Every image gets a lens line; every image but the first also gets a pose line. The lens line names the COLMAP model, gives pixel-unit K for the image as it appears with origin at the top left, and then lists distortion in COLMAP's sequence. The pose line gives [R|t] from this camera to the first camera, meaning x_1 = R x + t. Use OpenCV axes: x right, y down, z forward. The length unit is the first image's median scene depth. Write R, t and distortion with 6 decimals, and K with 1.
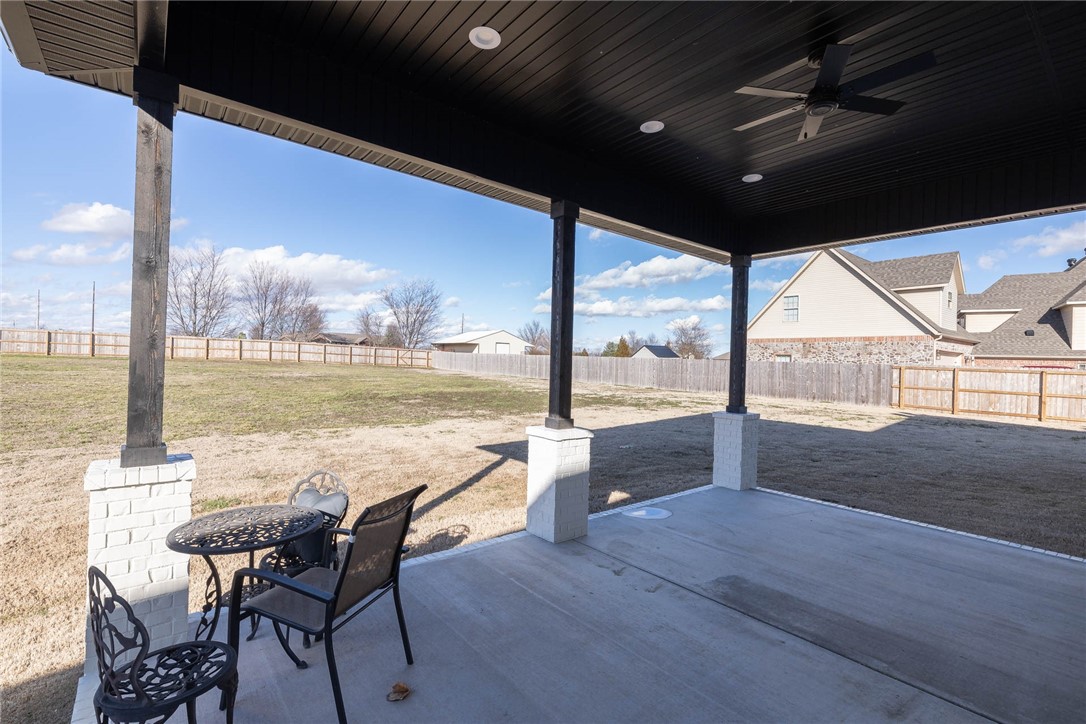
lens RADIAL K [[492.4, 0, 543.6], [0, 492.4, 352.5], [0, 0, 1]] dist [-0.001445, -0.001529]
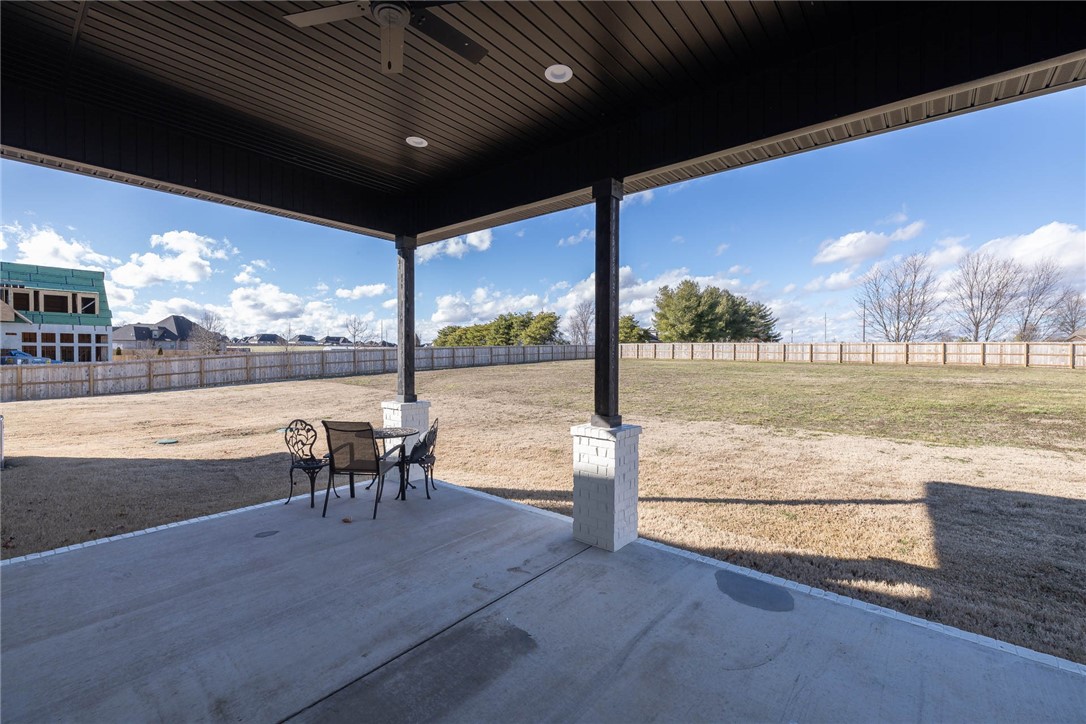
lens RADIAL K [[456.7, 0, 542.0], [0, 456.7, 363.1], [0, 0, 1]] dist [0.003099, 0.000898]
pose [[0.187933, -0.008687, -0.982143, 0.153455], [0.017283, 0.999835, -0.005537, 0.006725], [0.982030, -0.015934, 0.188052, 0.130074]]
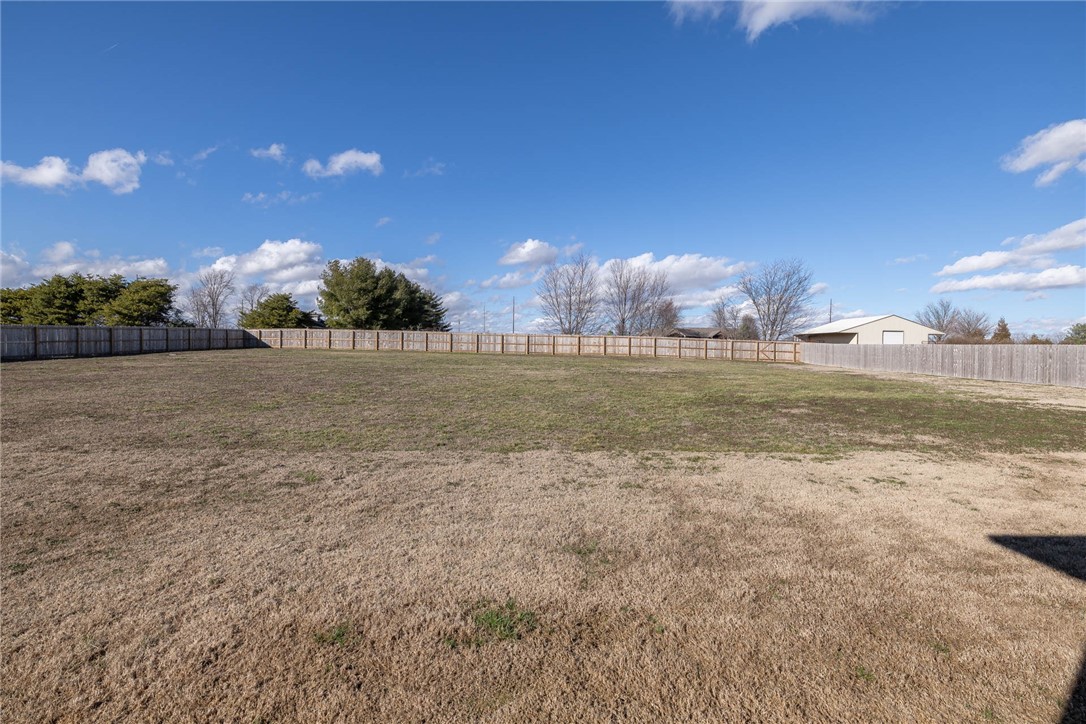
lens RADIAL K [[492.4, 0, 545.5], [0, 492.4, 352.8], [0, 0, 1]] dist [-0.001445, -0.001529]
pose [[0.774578, -0.010339, -0.632394, -0.063843], [0.018549, 0.999808, 0.006374, 0.001369], [0.632206, -0.016668, 0.774621, 0.142988]]
